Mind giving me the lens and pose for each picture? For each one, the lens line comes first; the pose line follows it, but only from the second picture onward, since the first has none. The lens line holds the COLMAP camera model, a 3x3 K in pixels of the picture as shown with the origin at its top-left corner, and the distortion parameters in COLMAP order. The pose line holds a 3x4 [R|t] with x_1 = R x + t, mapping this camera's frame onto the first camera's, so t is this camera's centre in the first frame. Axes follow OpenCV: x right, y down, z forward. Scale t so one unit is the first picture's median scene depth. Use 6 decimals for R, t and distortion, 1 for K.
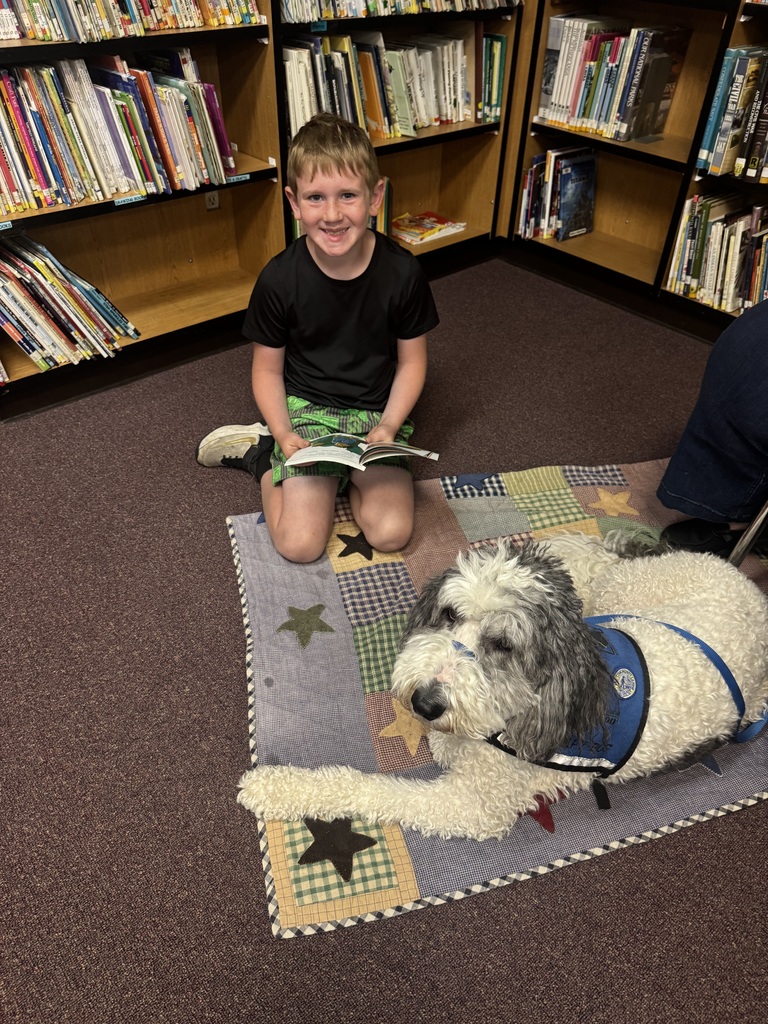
lens RADIAL K [[714.6, 0, 387.1], [0, 714.6, 512.0], [0, 0, 1]] dist [0.007624, -0.018546]
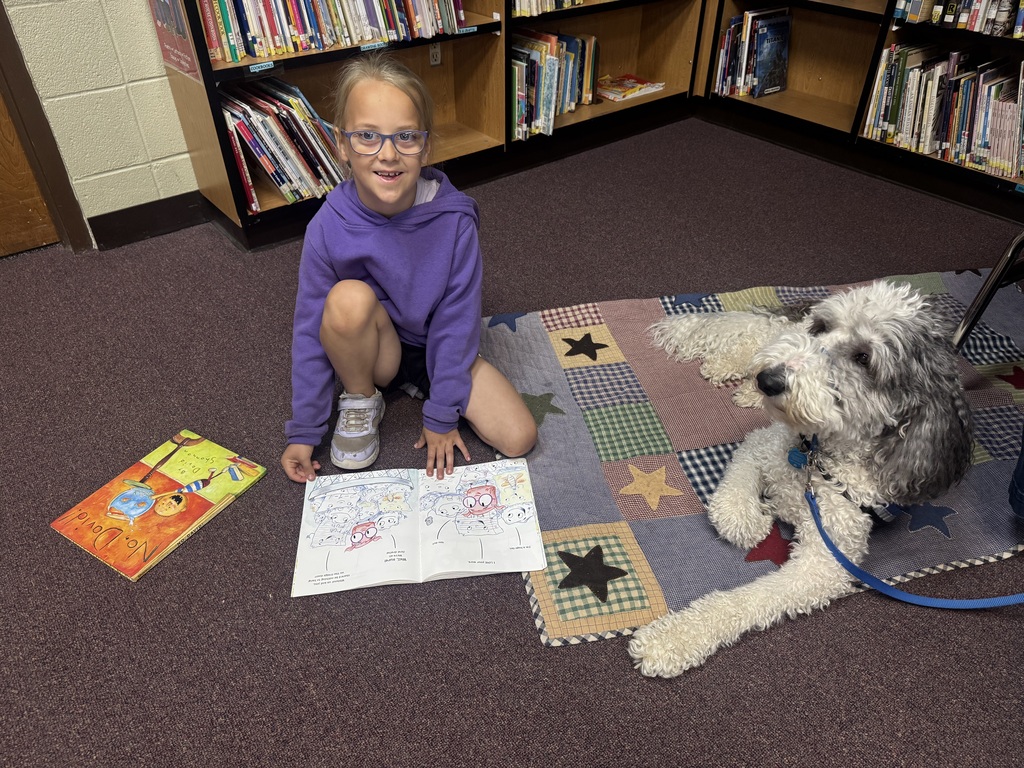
lens RADIAL K [[714.6, 0, 513.1], [0, 714.6, 385.2], [0, 0, 1]] dist [0.007624, -0.018546]
pose [[0.999107, 0.005088, -0.041955, -0.088882], [-0.006861, 0.999084, -0.042230, 0.117182], [0.041701, 0.042480, 0.998227, -0.059393]]
